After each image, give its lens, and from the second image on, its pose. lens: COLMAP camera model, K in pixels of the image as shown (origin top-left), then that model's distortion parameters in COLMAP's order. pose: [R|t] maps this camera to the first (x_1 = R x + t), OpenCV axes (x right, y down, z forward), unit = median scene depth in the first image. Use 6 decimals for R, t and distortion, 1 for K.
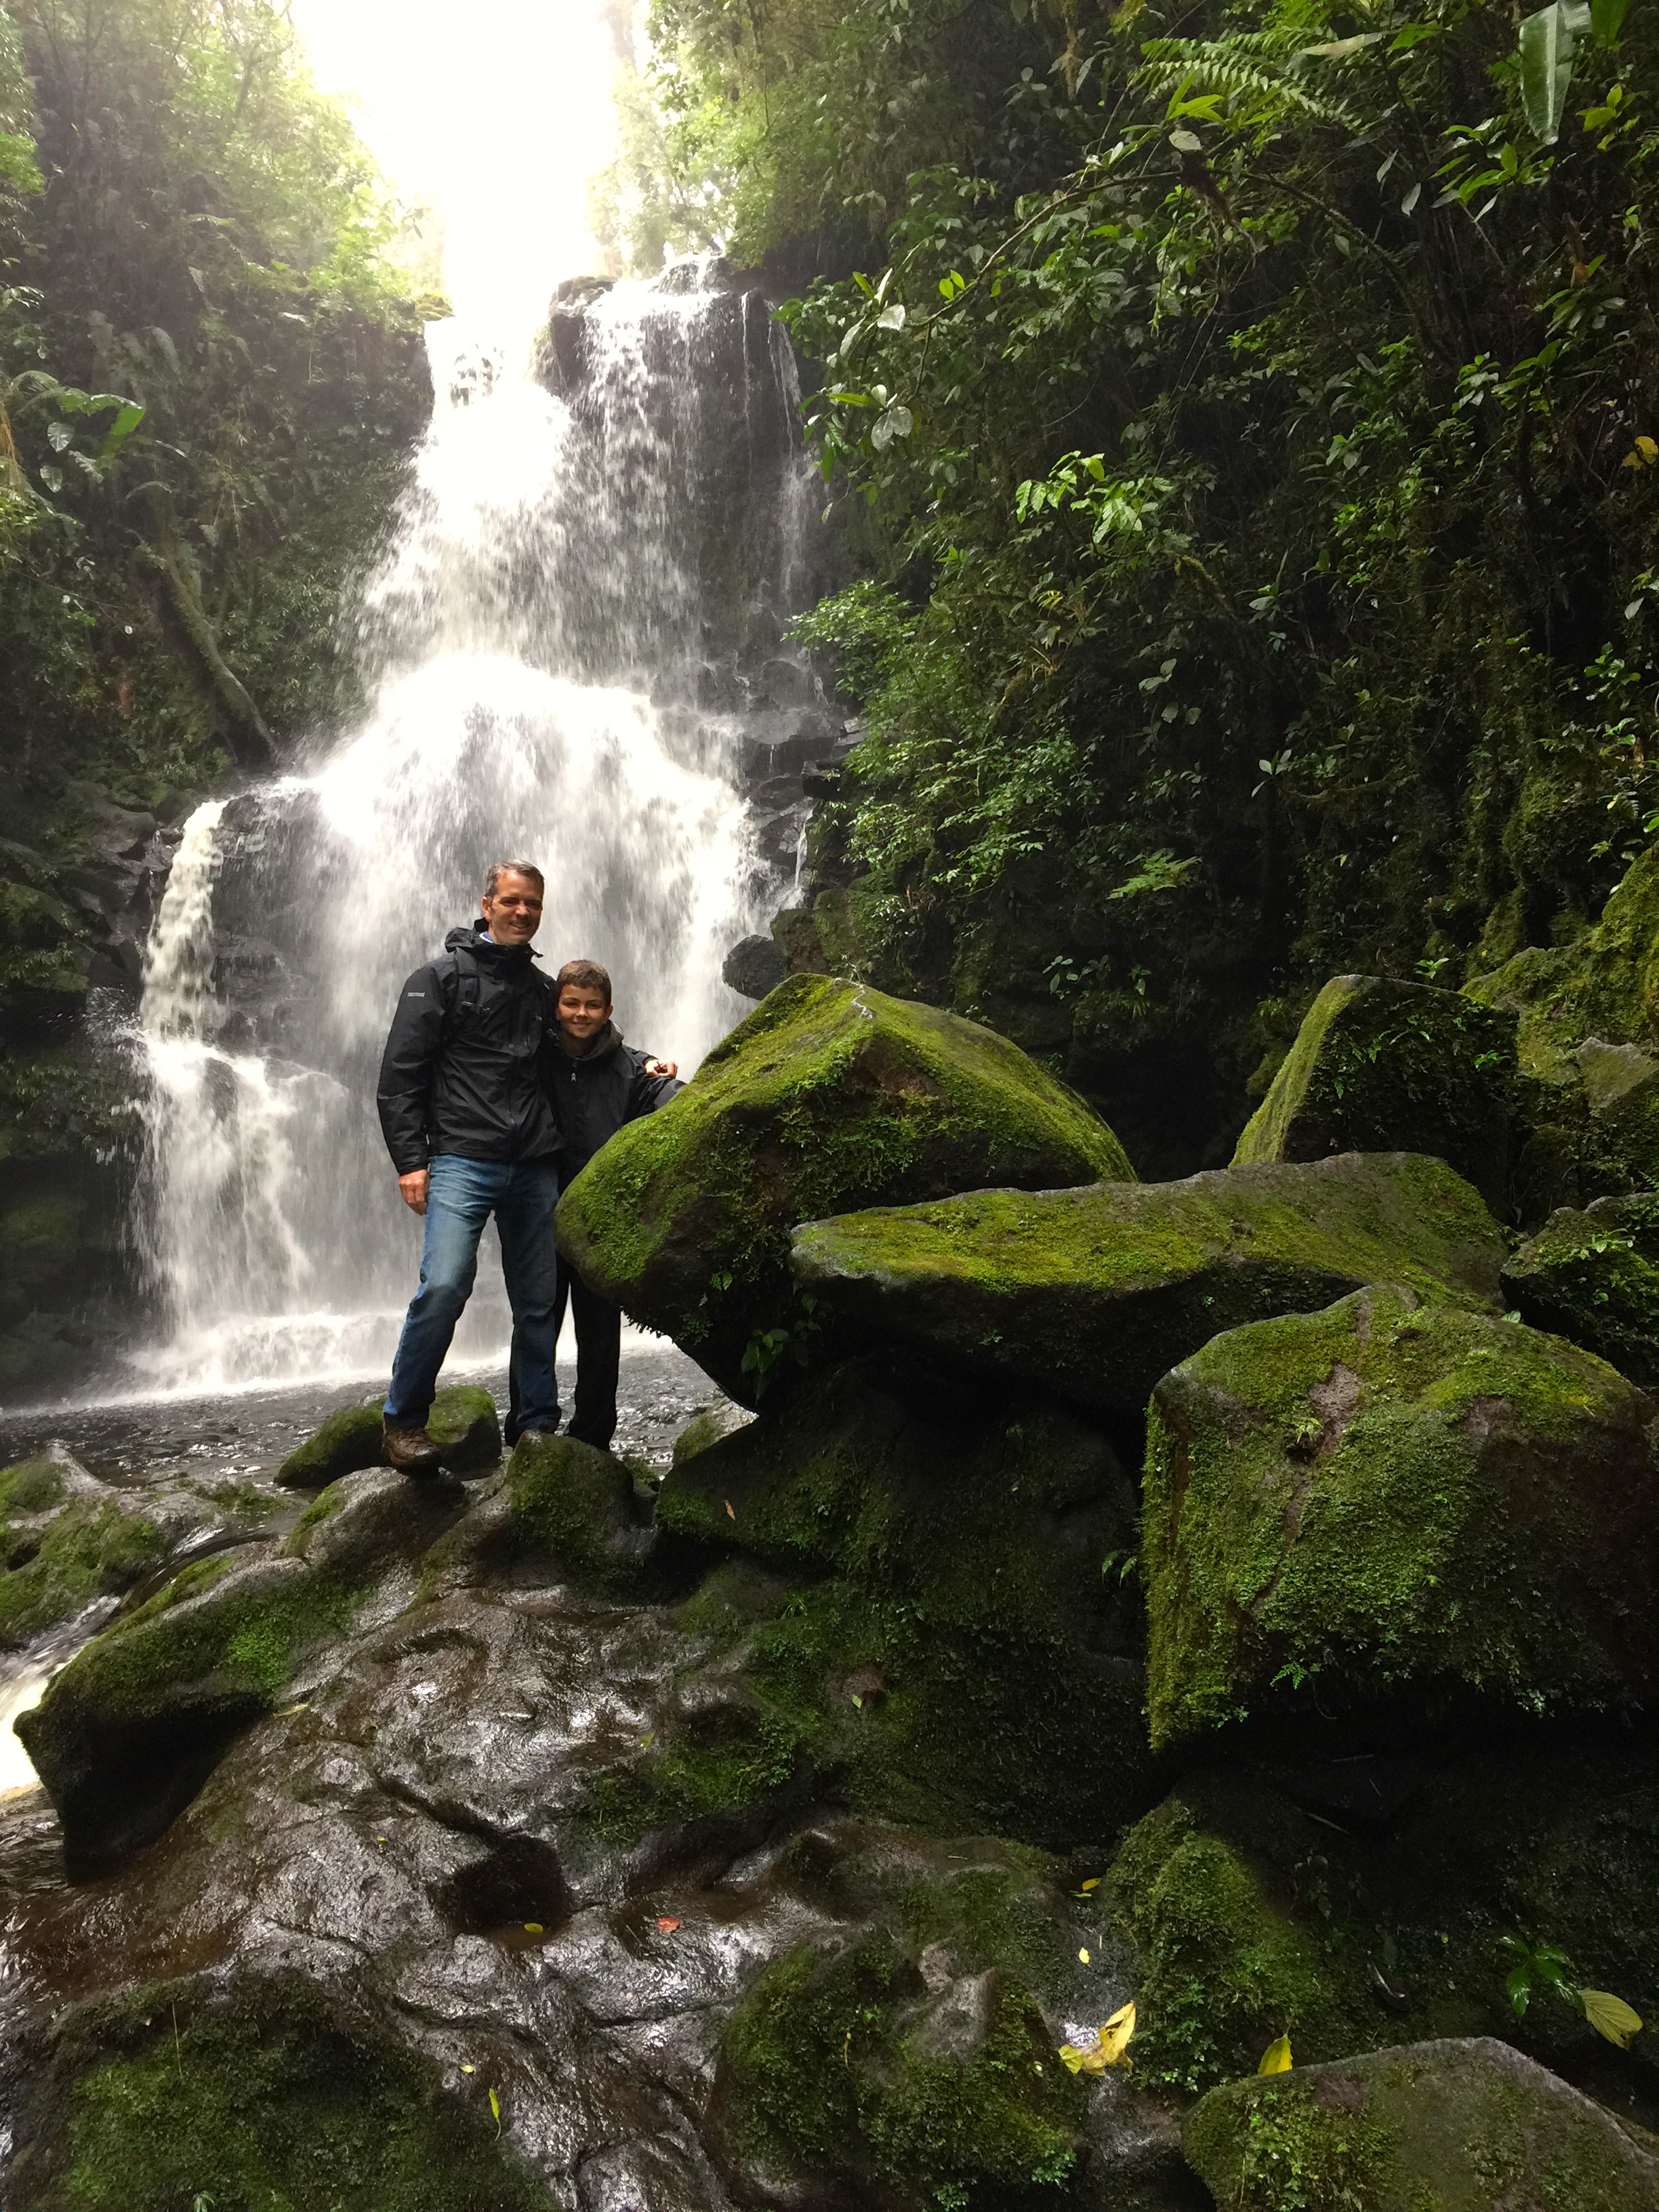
lens RADIAL K [[1854.7, 0, 829.2], [0, 1854.7, 1099.6], [0, 0, 1]] dist [0.049231, -0.042422]
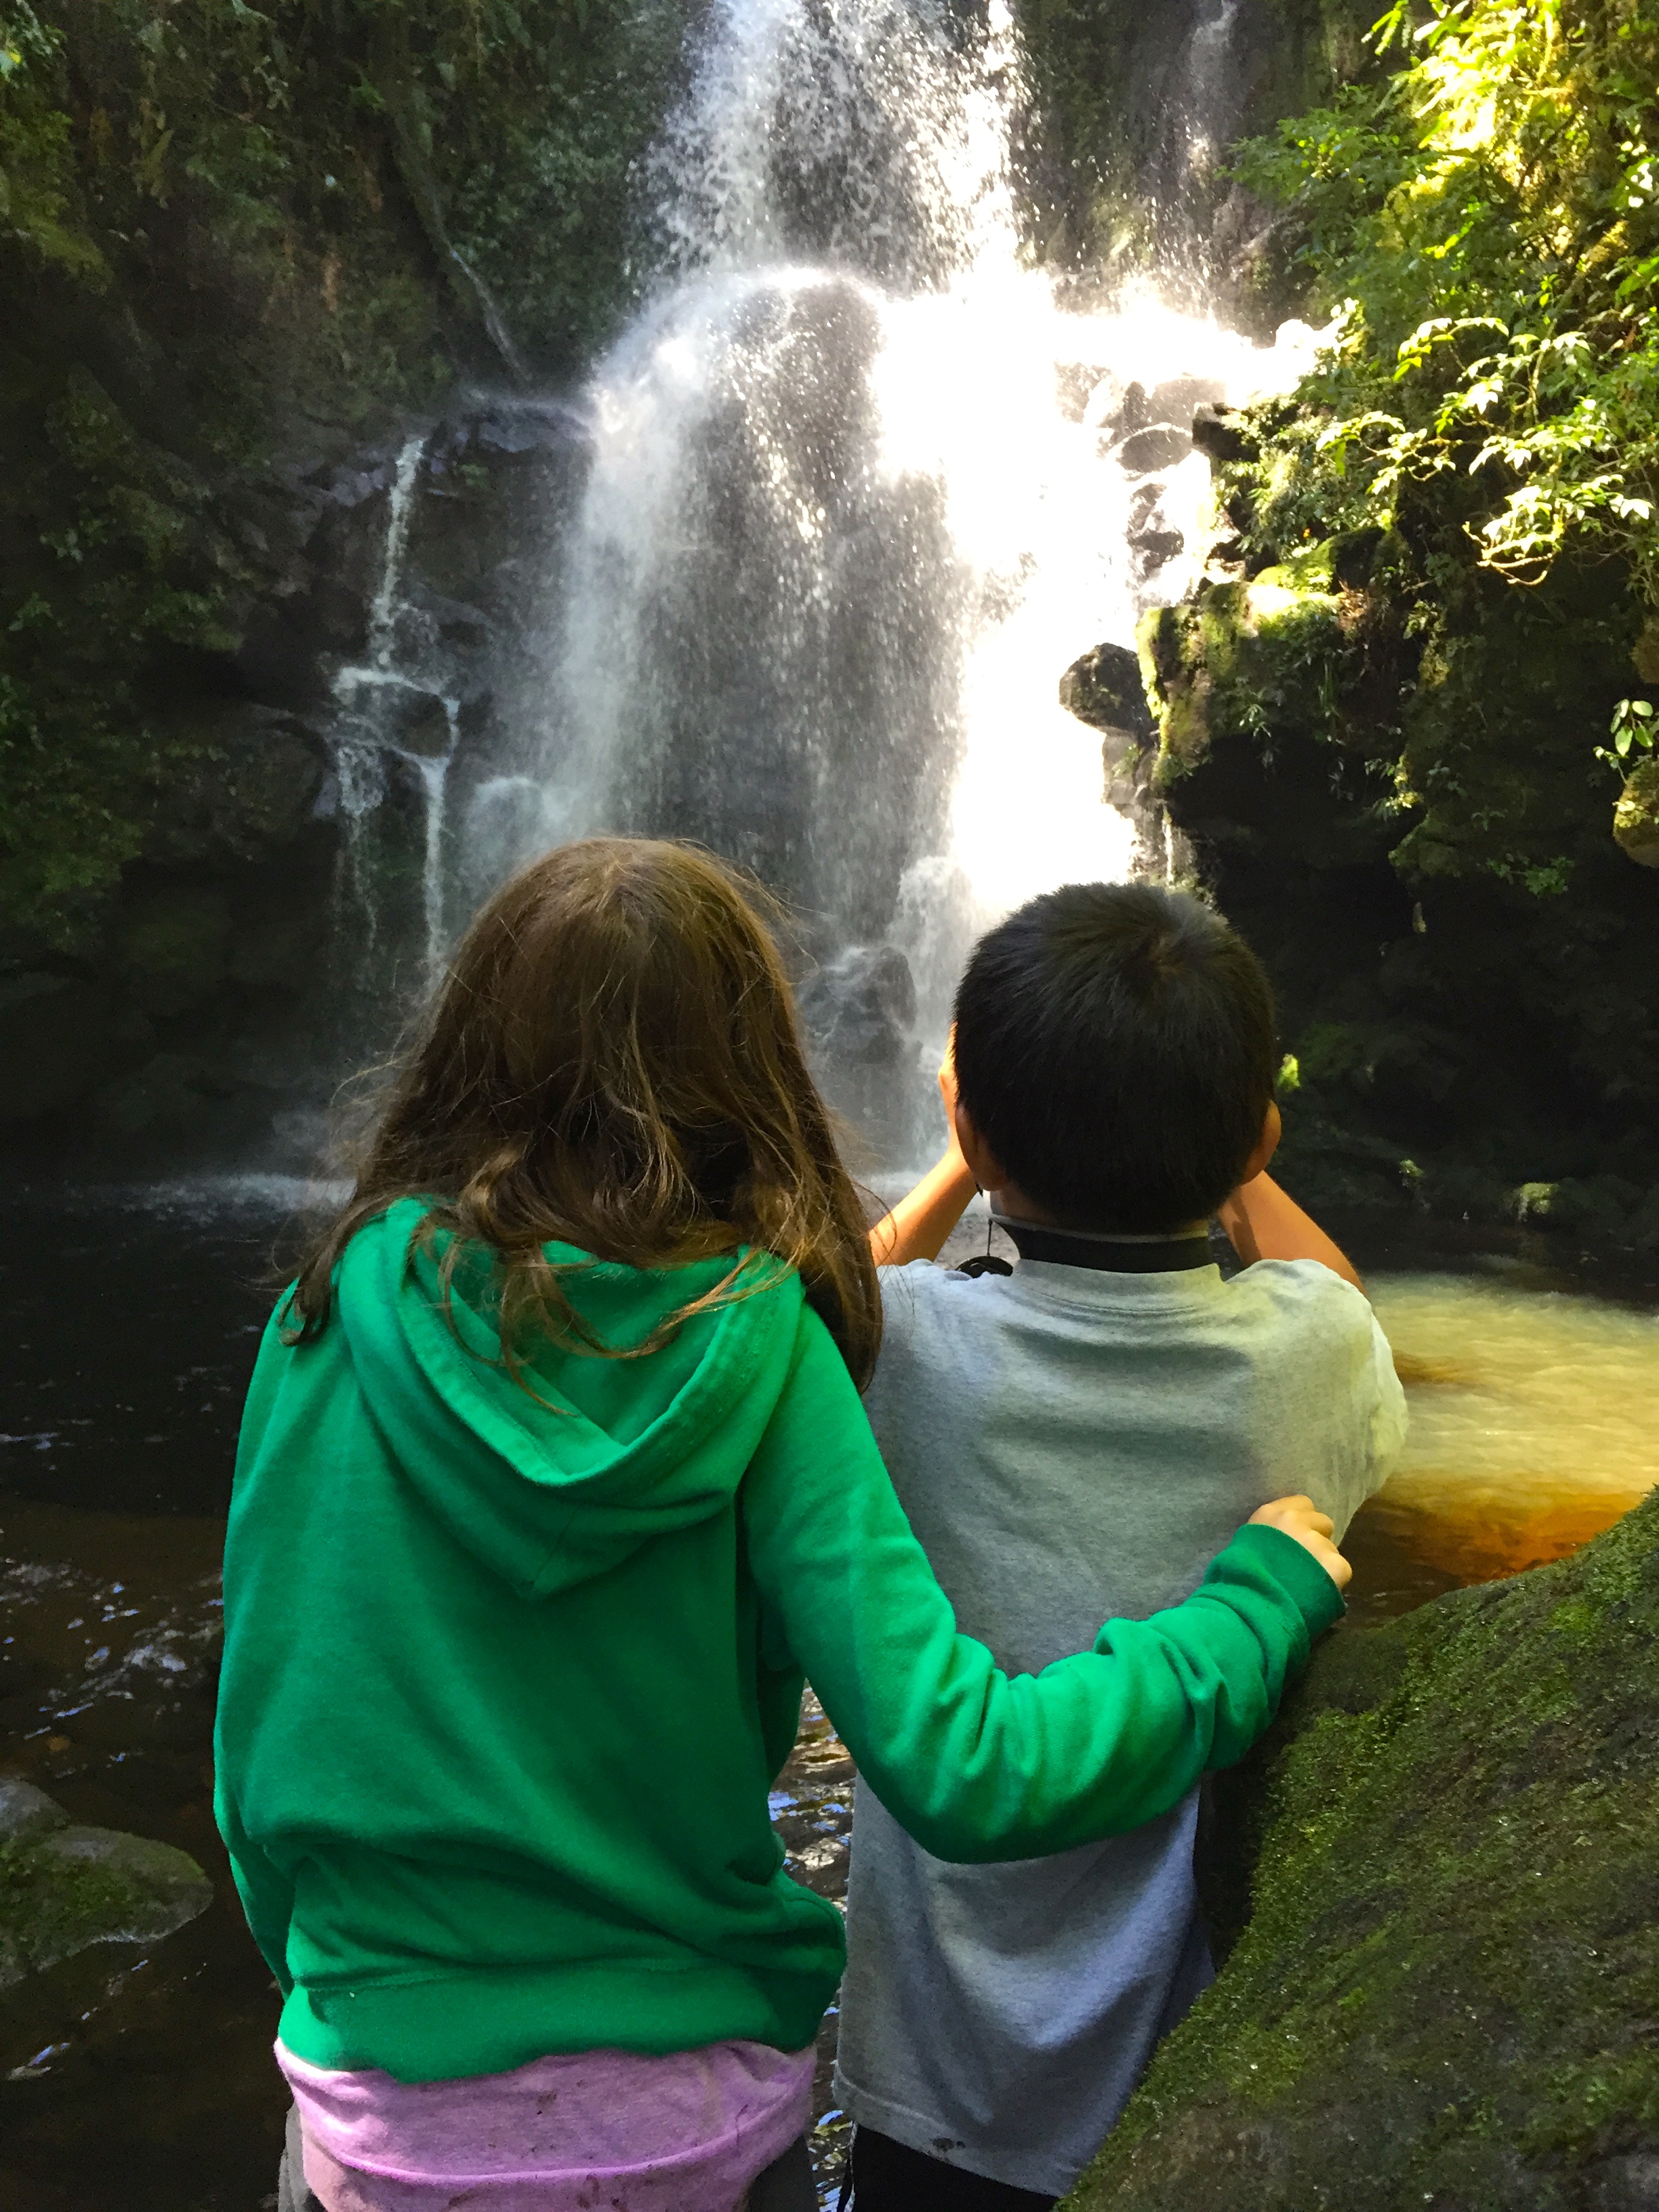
lens RADIAL K [[1854.7, 0, 839.3], [0, 1854.7, 1105.6], [0, 0, 1]] dist [0.049231, -0.042422]
pose [[0.986633, 0.104435, -0.125092, -0.022876], [-0.084175, 0.983921, 0.157527, -0.012014], [0.139532, -0.144892, 0.979560, 0.189995]]
